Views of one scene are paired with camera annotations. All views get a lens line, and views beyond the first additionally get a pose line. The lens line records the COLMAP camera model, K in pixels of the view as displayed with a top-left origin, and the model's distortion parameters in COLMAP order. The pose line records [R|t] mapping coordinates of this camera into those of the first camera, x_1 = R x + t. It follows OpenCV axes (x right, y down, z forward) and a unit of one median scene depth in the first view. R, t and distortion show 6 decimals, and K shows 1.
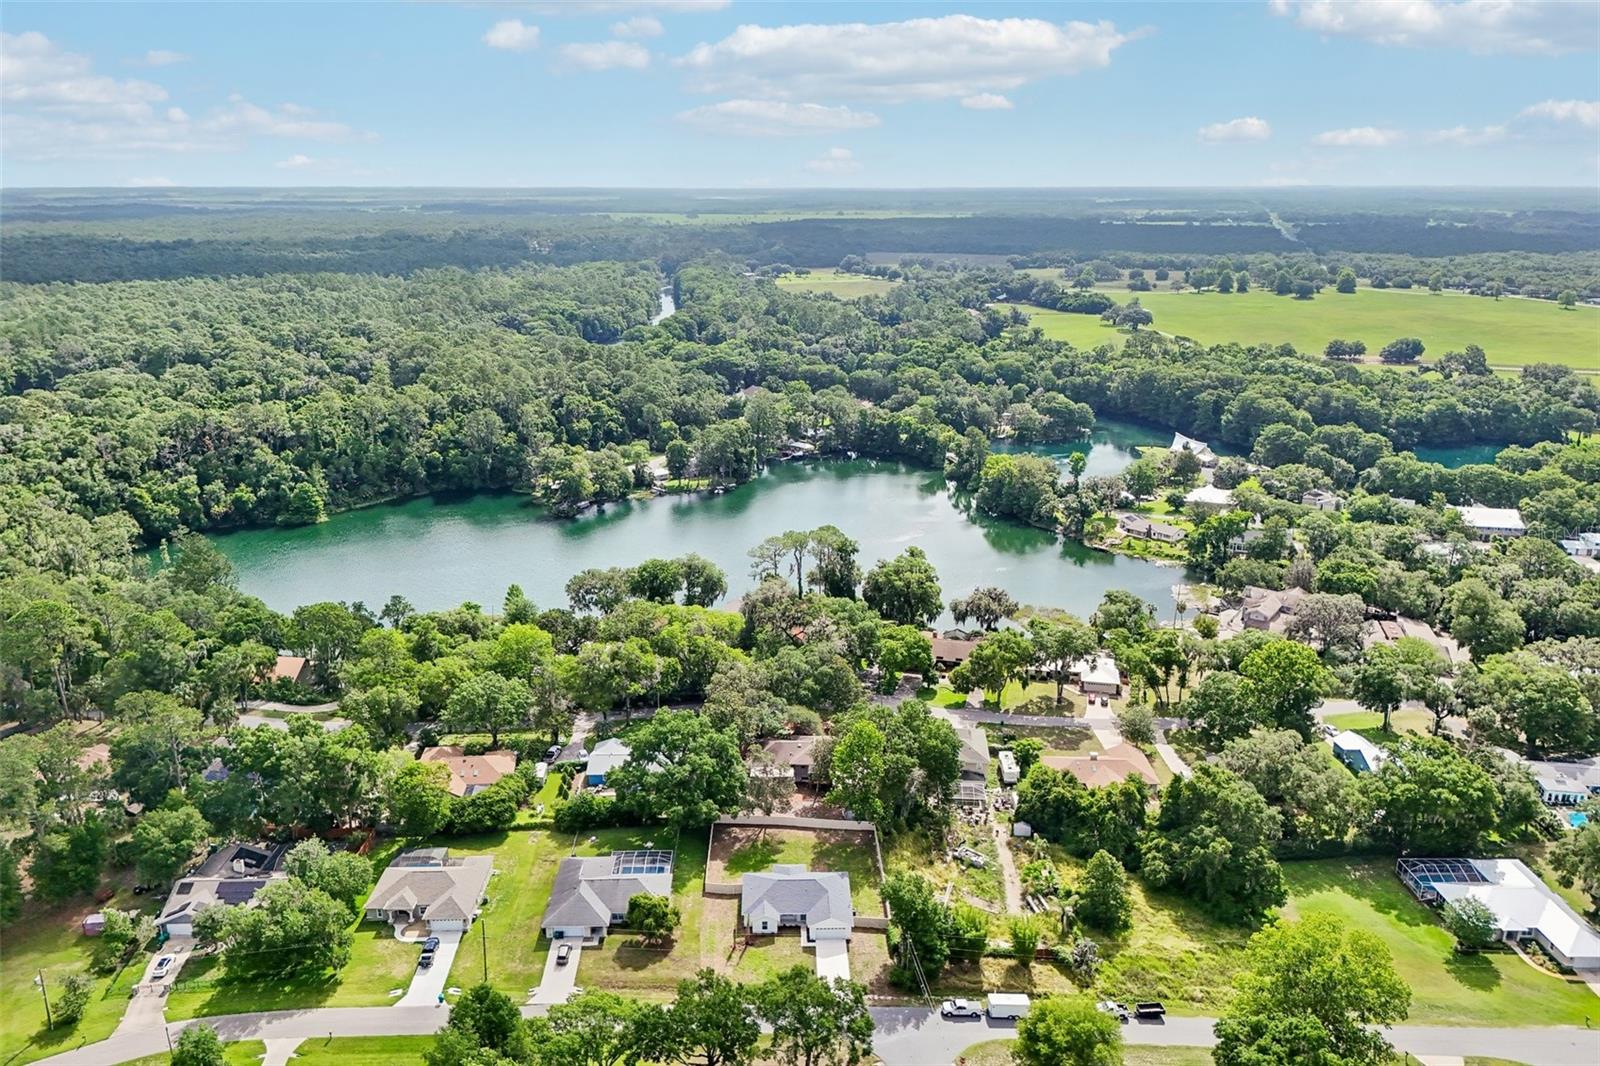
lens RADIAL K [[1155.9, 0, 800.7], [0, 1155.9, 553.3], [0, 0, 1]] dist [0.067446, -0.069481]
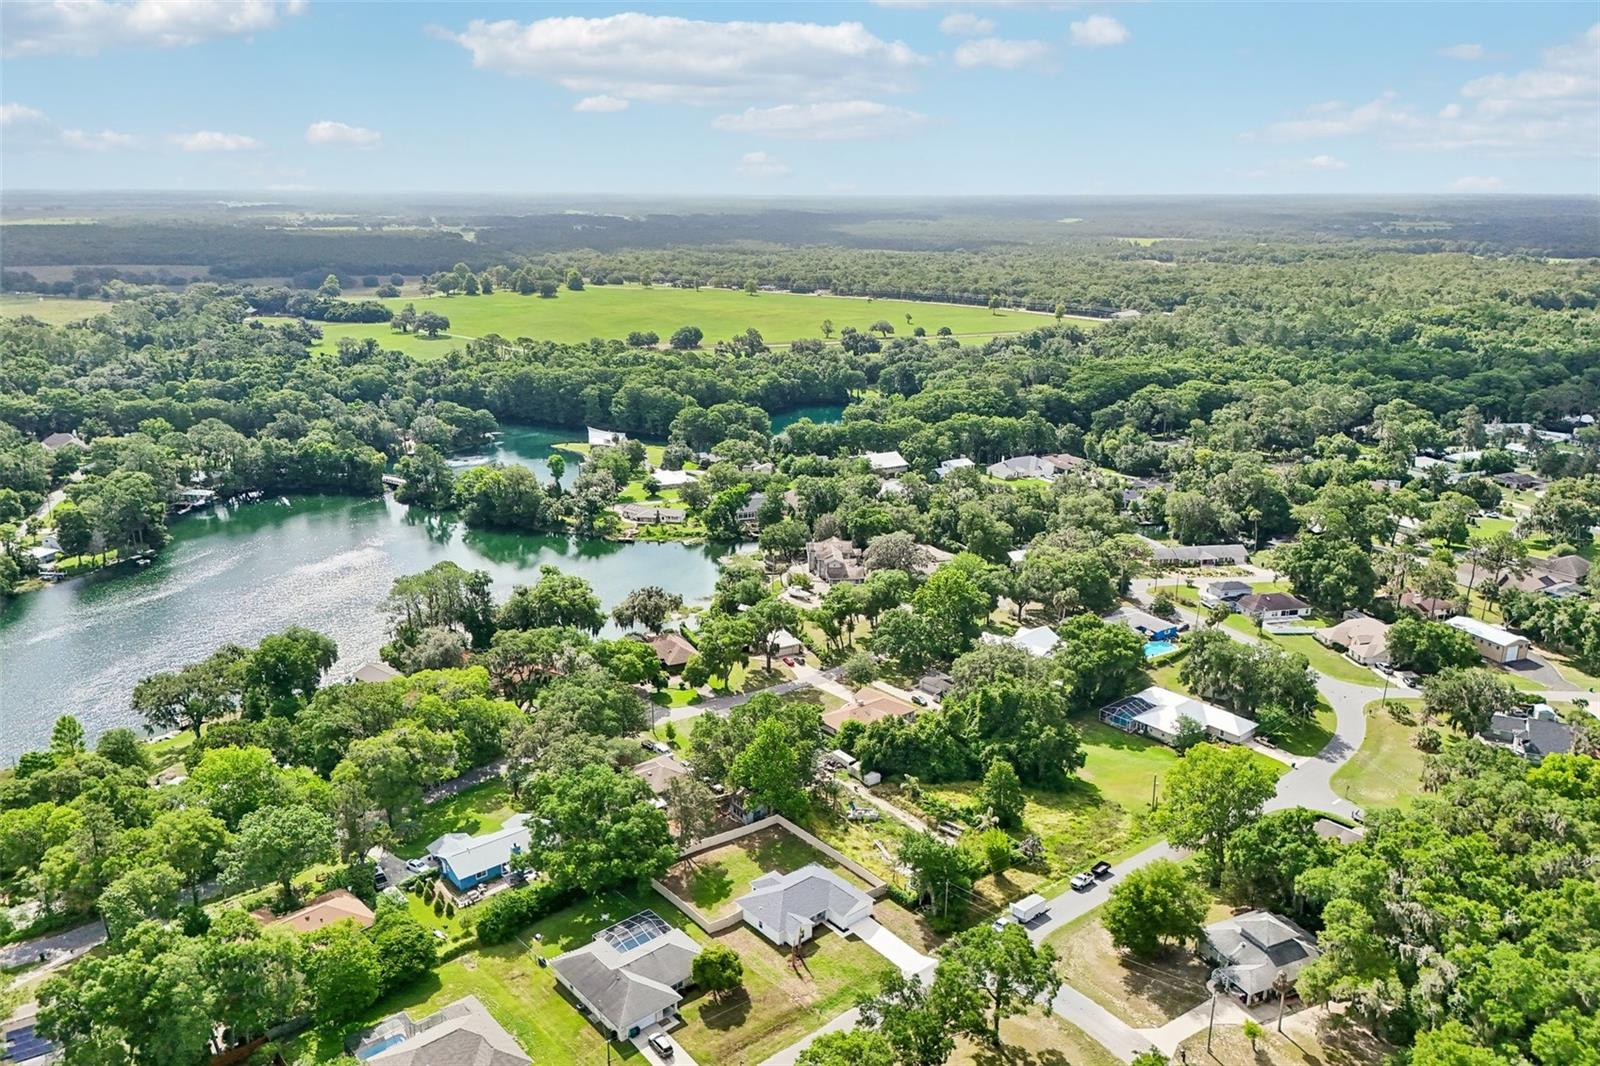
lens RADIAL K [[1155.9, 0, 800.7], [0, 1155.9, 553.3], [0, 0, 1]] dist [0.067446, -0.069481]
pose [[0.774731, -0.187522, 0.603845, -0.238363], [0.189852, 0.979932, 0.060735, -0.024507], [-0.603116, 0.067588, 0.794785, 0.080101]]
